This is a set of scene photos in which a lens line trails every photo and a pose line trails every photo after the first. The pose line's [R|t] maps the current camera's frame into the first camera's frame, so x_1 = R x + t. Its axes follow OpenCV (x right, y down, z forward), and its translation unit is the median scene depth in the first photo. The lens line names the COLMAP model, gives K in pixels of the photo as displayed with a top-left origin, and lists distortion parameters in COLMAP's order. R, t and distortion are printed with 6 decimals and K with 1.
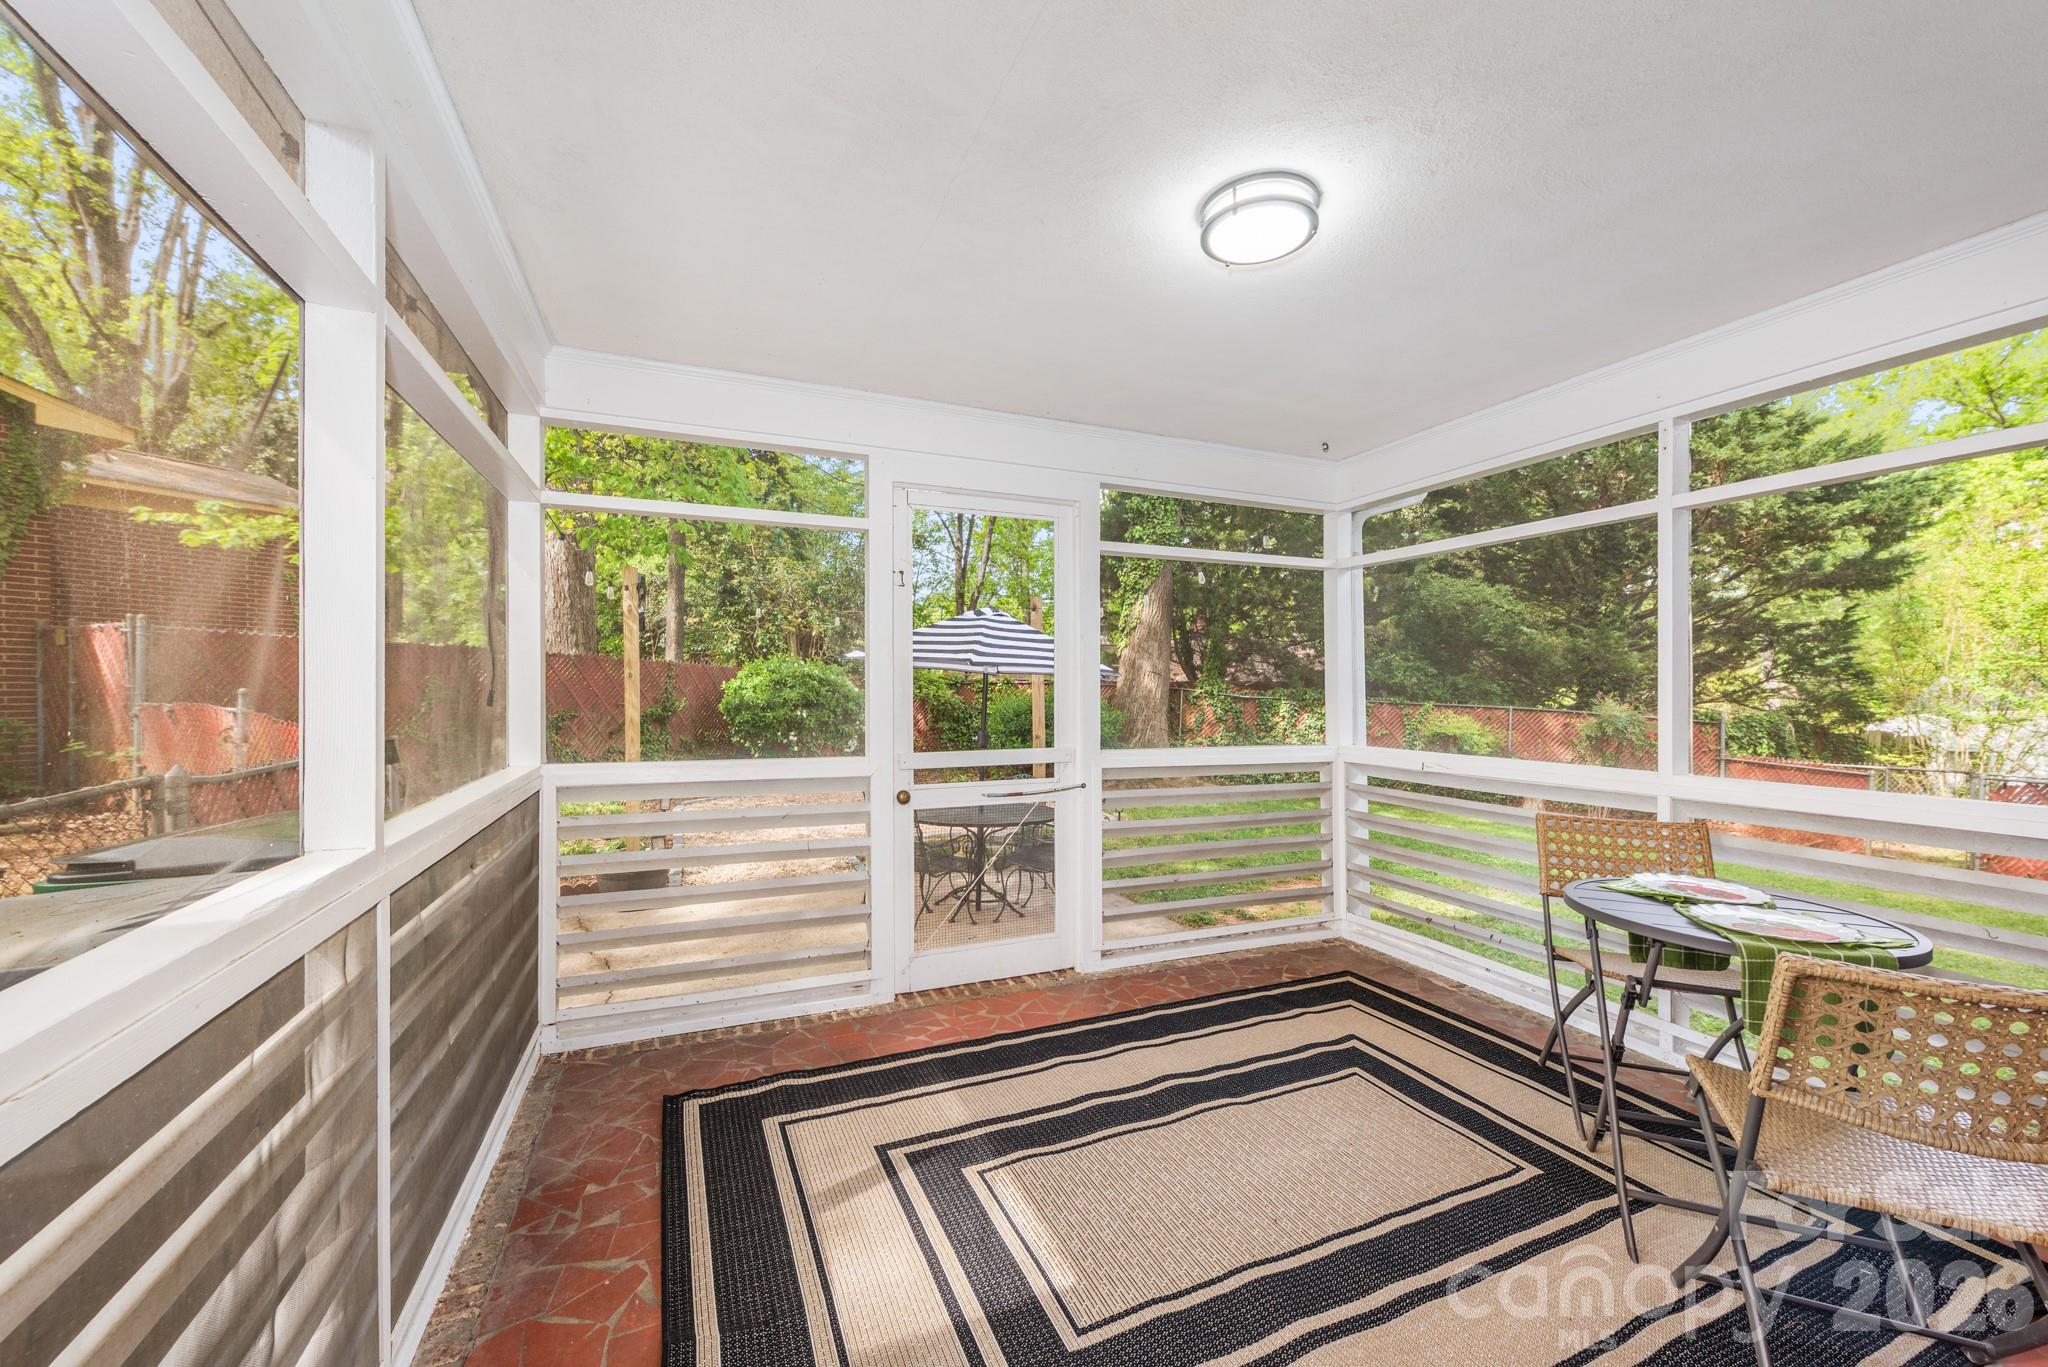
lens RADIAL K [[803.0, 0, 1029.7], [0, 803.0, 687.8], [0, 0, 1]] dist [0.009804, -0.002524]
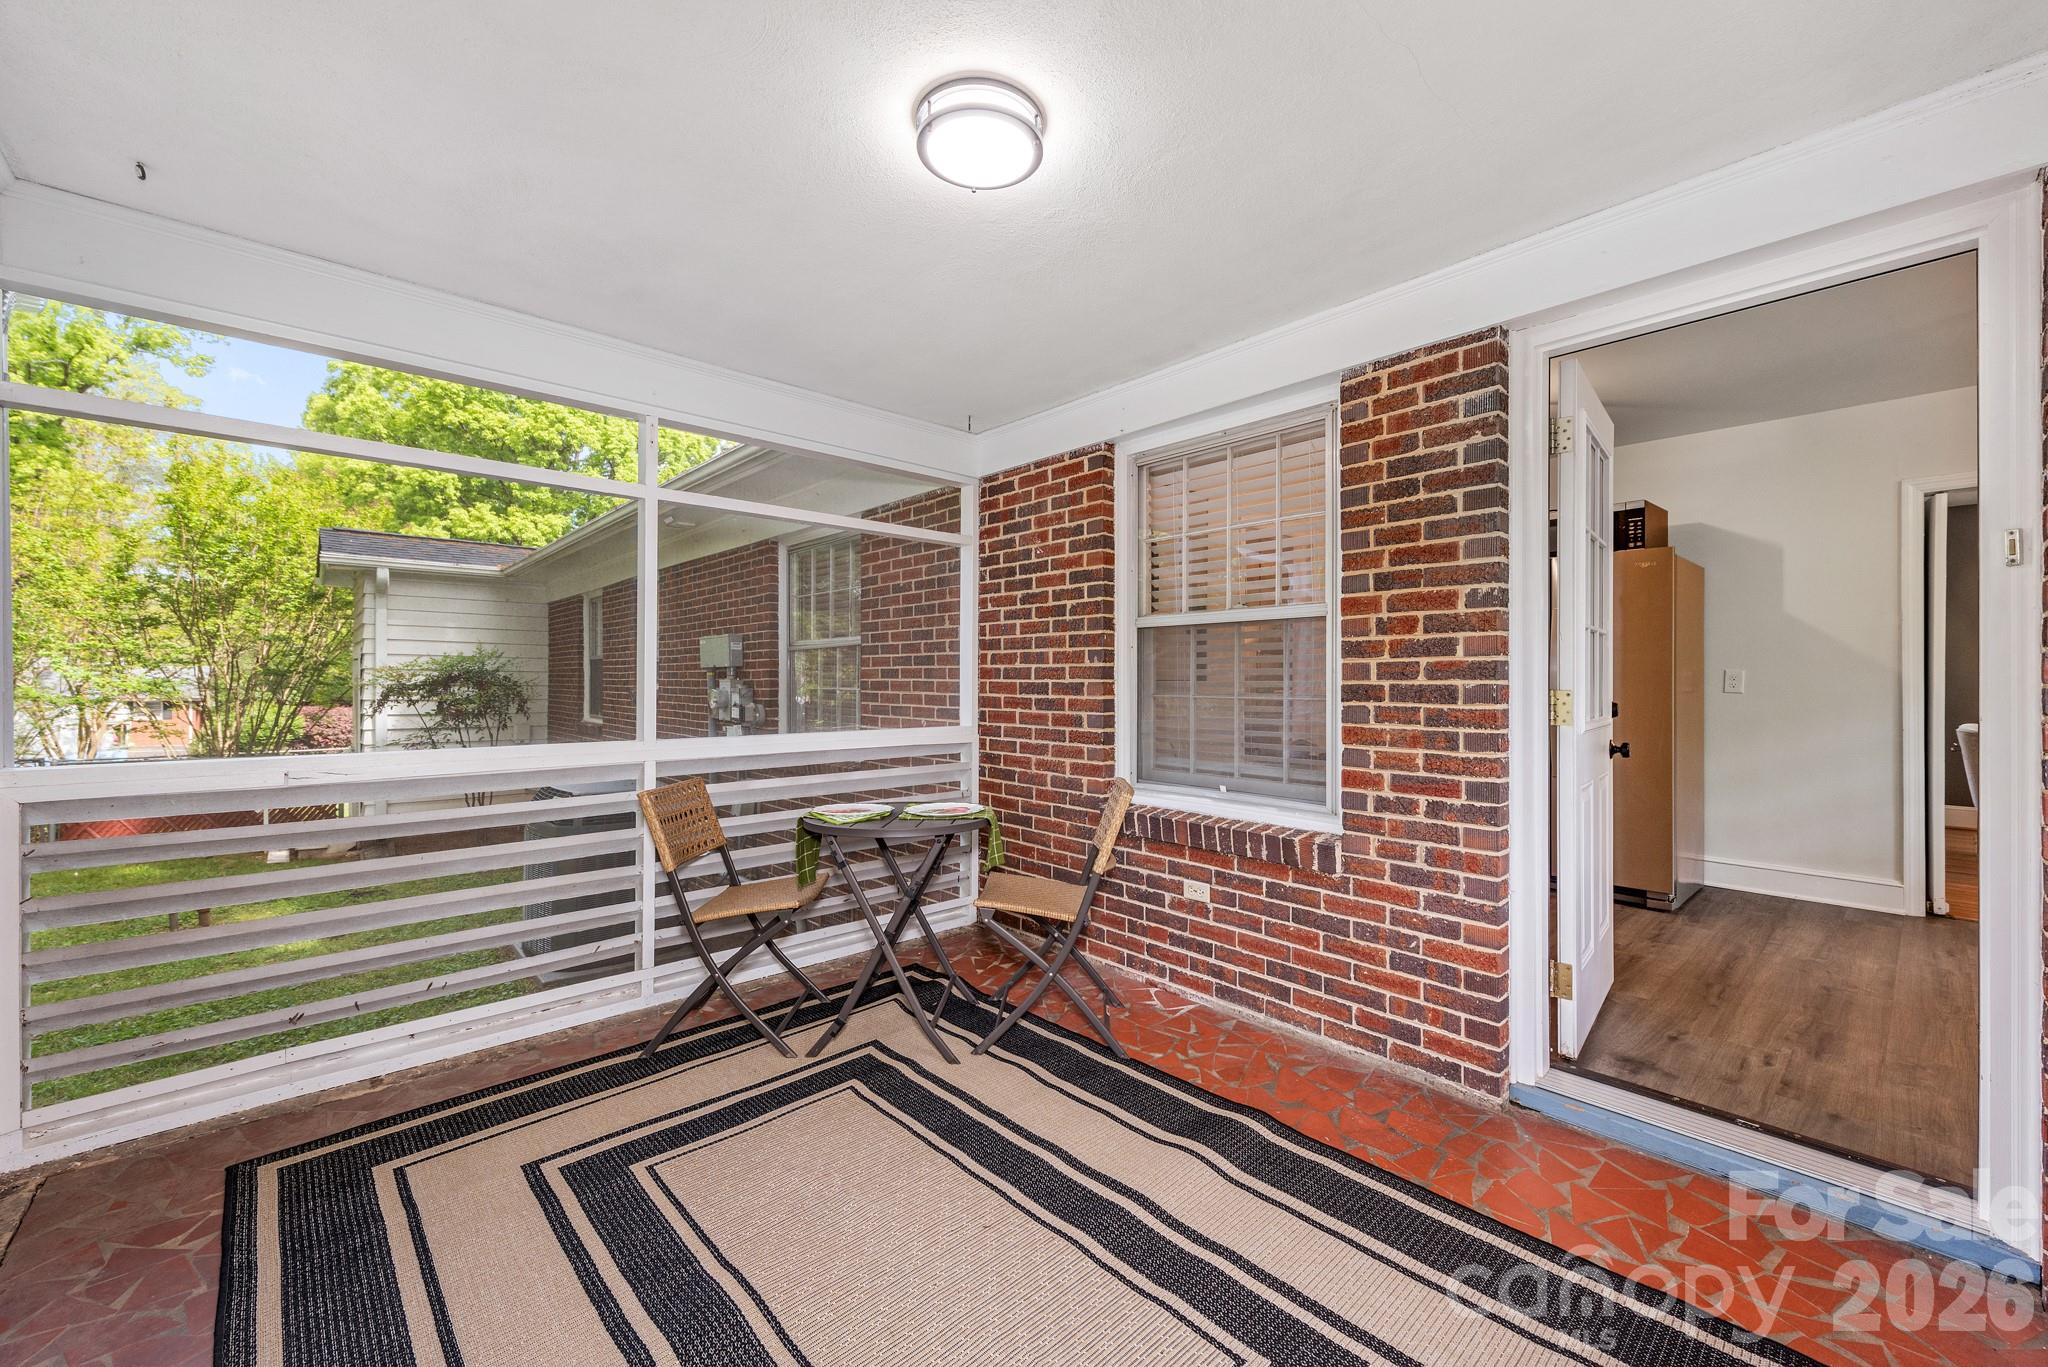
lens RADIAL K [[803.0, 0, 1017.7], [0, 803.0, 681.5], [0, 0, 1]] dist [0.009804, -0.002524]
pose [[-0.325935, -0.001168, 0.945391, -0.427705], [-0.006591, 0.999978, -0.001036, 0.013574], [-0.945369, -0.006569, -0.325936, 0.899055]]
